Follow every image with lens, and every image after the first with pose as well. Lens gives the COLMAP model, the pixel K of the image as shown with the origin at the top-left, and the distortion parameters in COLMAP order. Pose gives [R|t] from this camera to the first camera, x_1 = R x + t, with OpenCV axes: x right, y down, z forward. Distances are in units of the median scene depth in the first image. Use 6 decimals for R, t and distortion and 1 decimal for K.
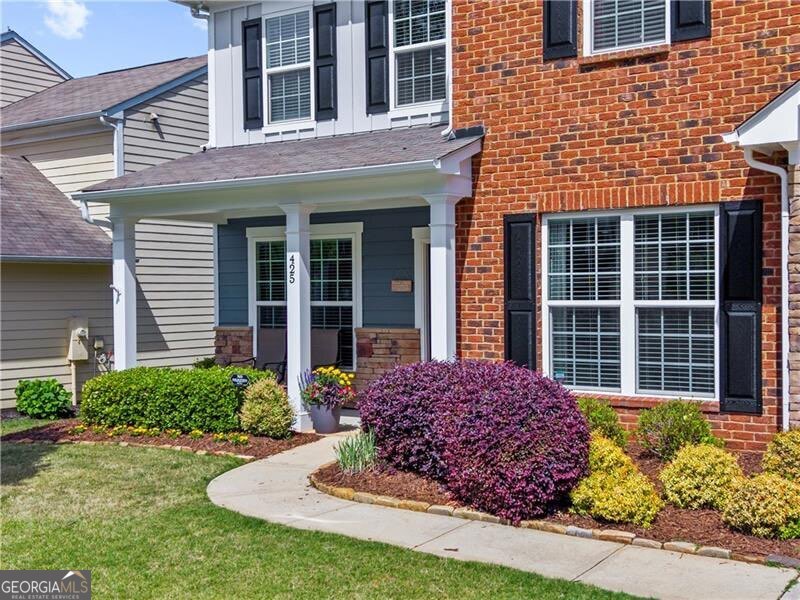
lens RADIAL K [[1061.4, 0, 396.8], [0, 1061.4, 300.5], [0, 0, 1]] dist [0.159152, -0.417190]
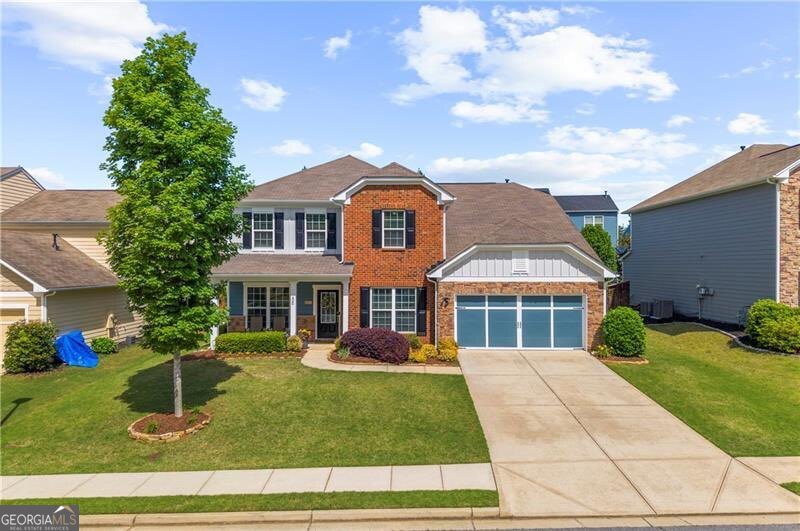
lens RADIAL K [[544.5, 0, 389.3], [0, 544.5, 264.9], [0, 0, 1]] dist [0.069671, -0.144810]
pose [[0.829200, 0.005872, 0.558921, -0.957723], [-0.004100, 0.999982, -0.004423, -0.160285], [-0.558937, 0.001376, 0.829209, -0.703648]]
